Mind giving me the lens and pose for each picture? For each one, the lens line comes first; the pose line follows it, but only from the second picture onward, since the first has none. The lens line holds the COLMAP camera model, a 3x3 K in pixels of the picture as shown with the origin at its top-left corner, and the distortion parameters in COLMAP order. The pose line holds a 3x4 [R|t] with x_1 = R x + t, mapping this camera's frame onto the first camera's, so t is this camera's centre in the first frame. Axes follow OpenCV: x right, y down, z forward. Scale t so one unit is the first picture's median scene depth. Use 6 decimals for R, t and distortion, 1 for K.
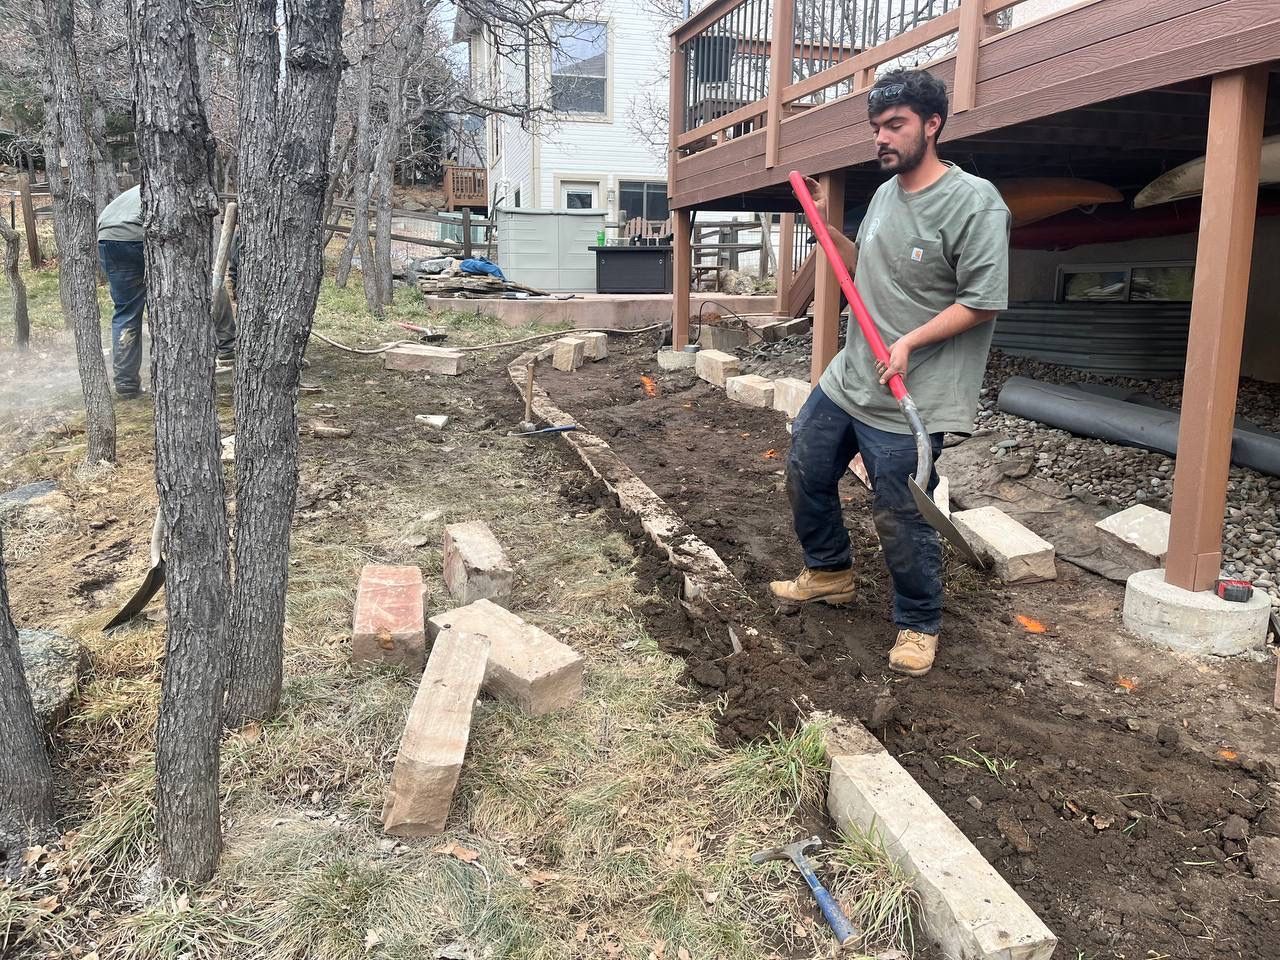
lens RADIAL K [[951.1, 0, 657.0], [0, 951.1, 479.5], [0, 0, 1]] dist [0.079796, -0.104599]
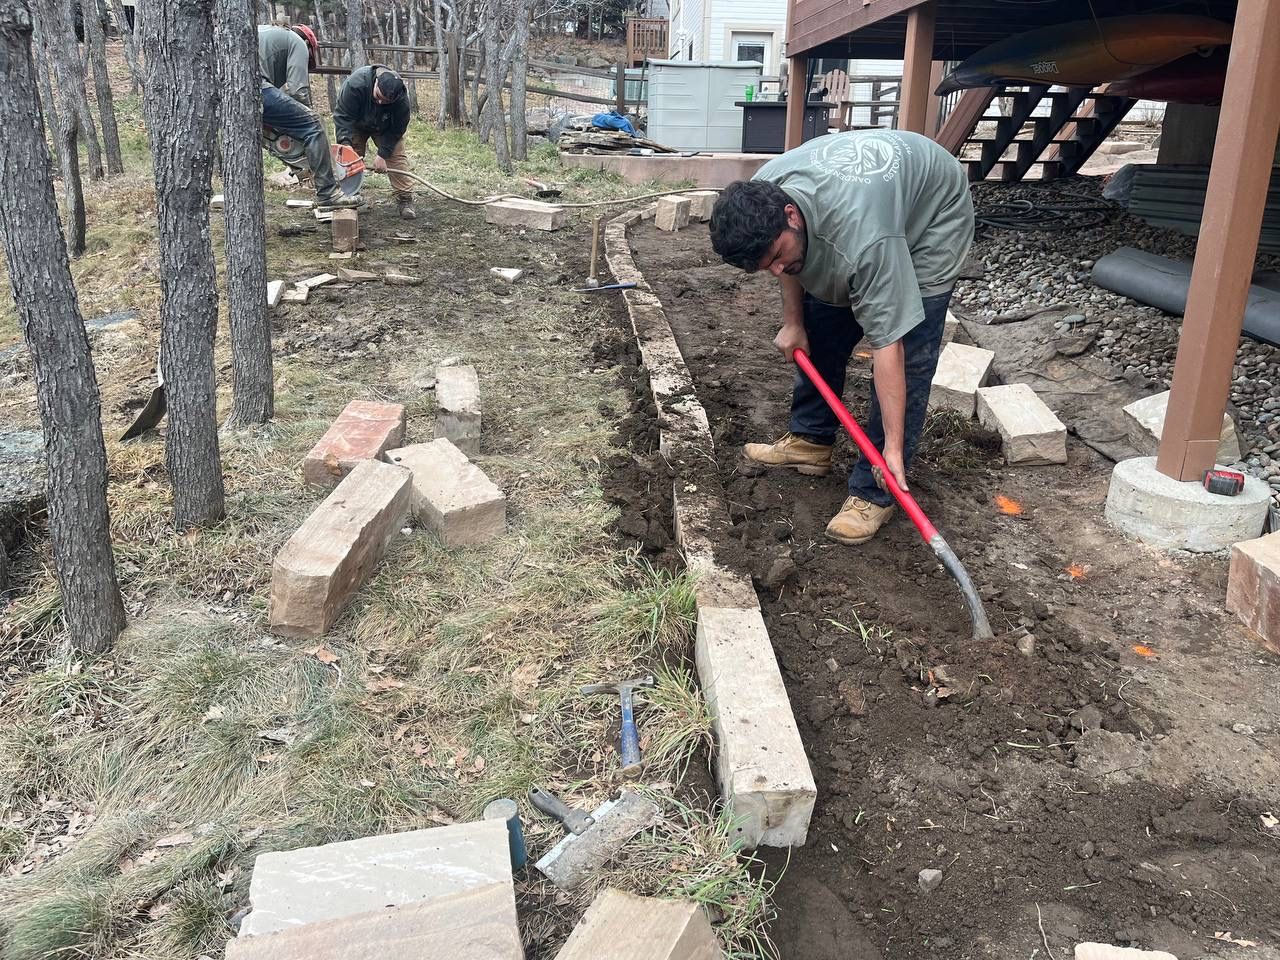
lens RADIAL K [[951.1, 0, 657.0], [0, 951.1, 479.5], [0, 0, 1]] dist [0.079796, -0.104599]
pose [[0.982405, 0.075596, -0.170780, 0.219839], [-0.052546, 0.989359, 0.135675, 0.016283], [0.179219, -0.124314, 0.975923, 0.021651]]
